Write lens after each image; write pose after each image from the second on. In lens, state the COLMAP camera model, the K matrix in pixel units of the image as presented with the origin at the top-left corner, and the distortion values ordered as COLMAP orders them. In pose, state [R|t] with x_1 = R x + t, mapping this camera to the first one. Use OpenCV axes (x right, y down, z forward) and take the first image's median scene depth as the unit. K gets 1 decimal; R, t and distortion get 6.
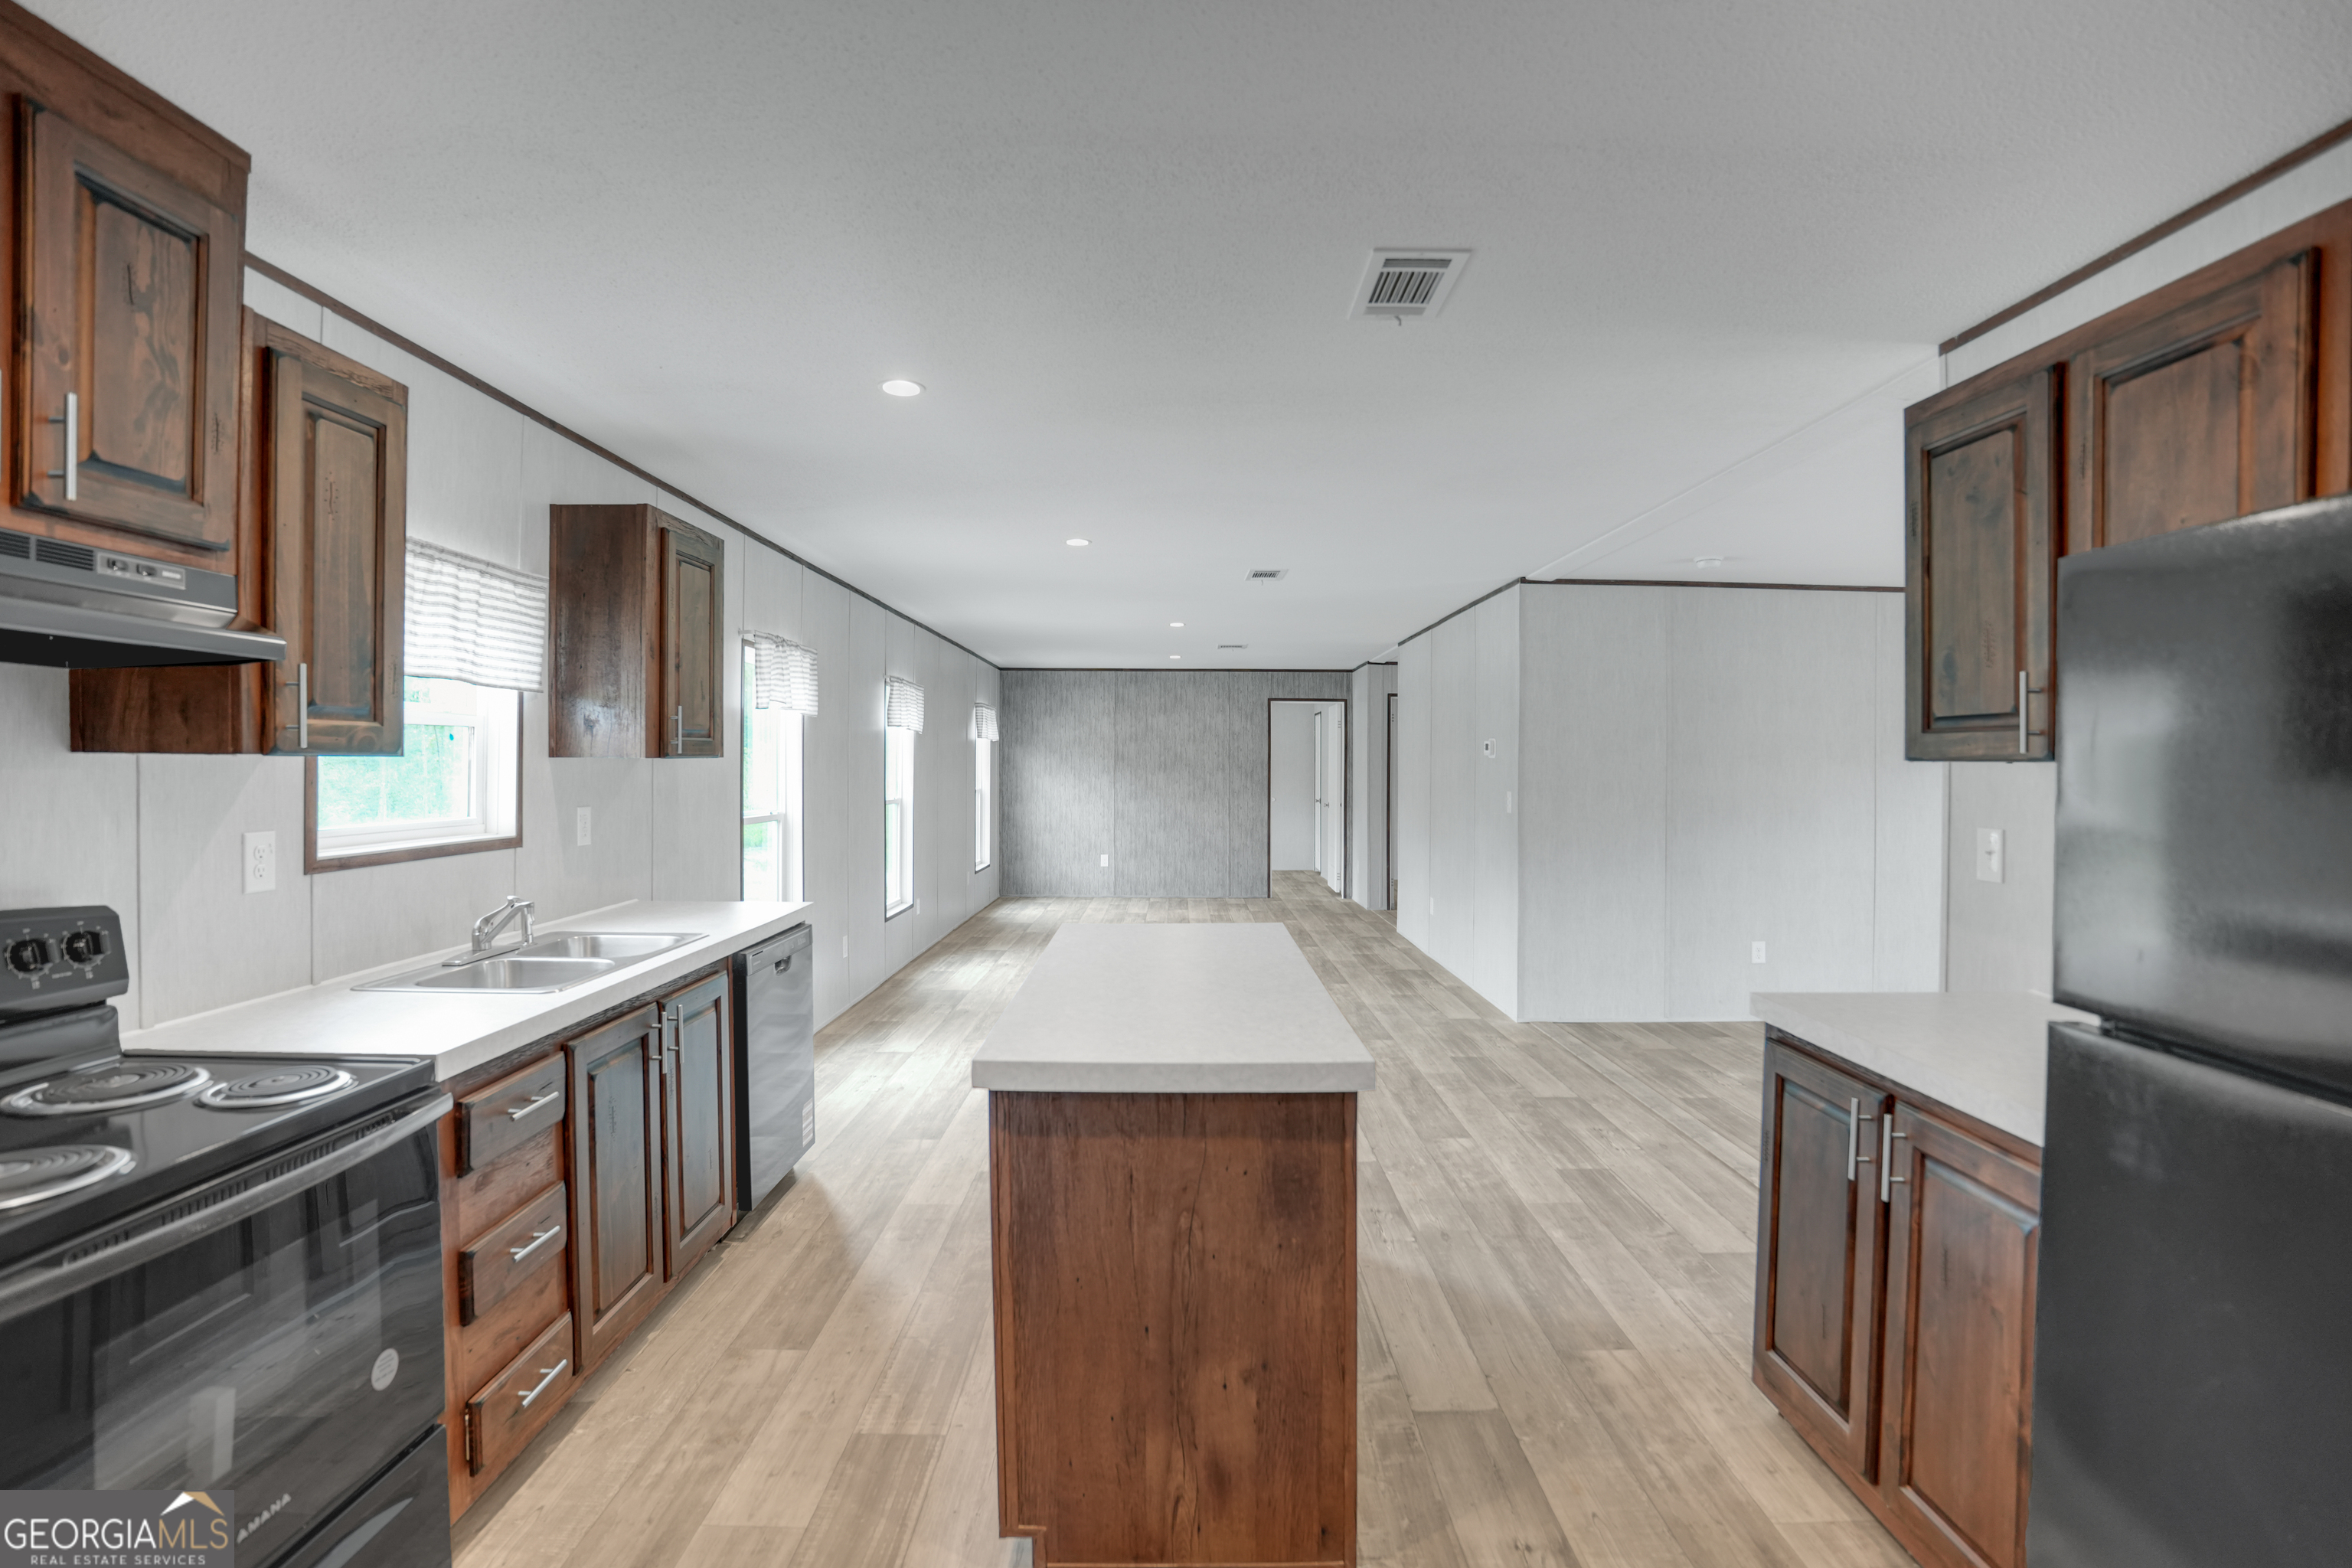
lens RADIAL K [[1090.9, 0, 1176.1], [0, 1090.9, 746.2], [0, 0, 1]] dist [-0.075258, 0.027026]
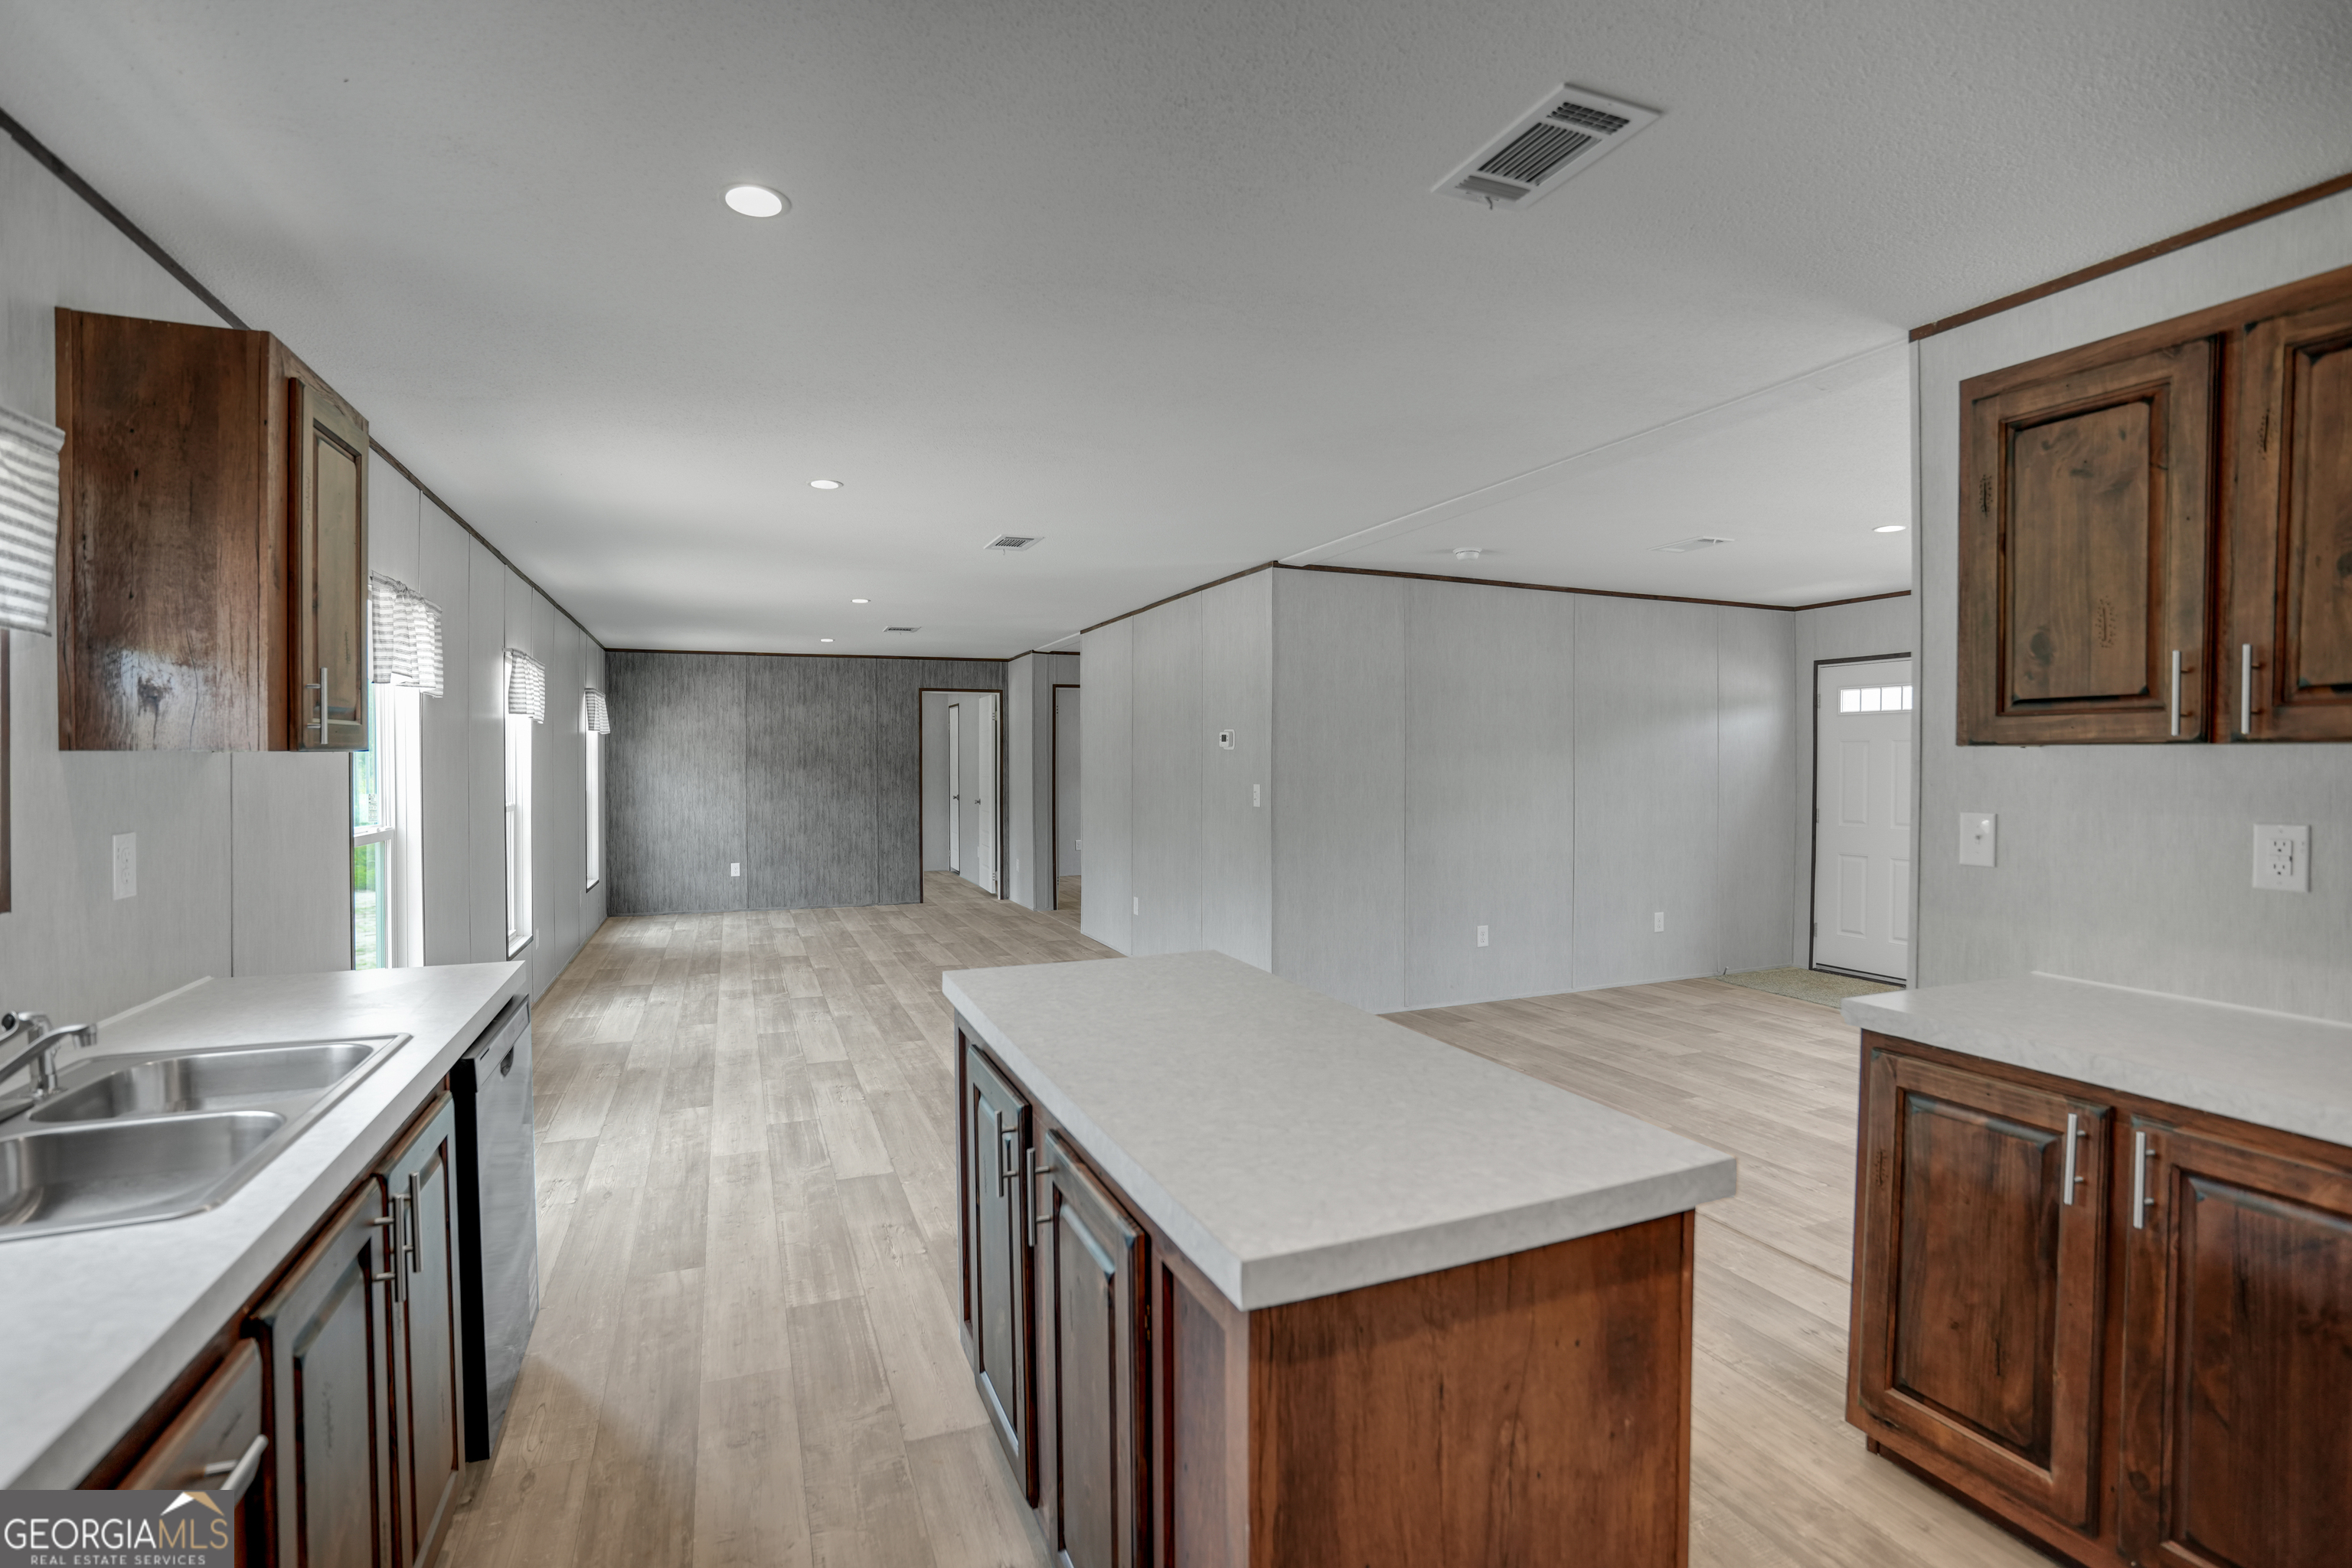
lens RADIAL K [[1090.9, 0, 1176.1], [0, 1090.9, 746.2], [0, 0, 1]] dist [-0.075258, 0.027026]
pose [[0.930058, -0.003094, 0.367400, -0.257093], [0.001439, 0.999988, 0.004778, 0.007022], [-0.367410, -0.003915, 0.930051, 0.285797]]
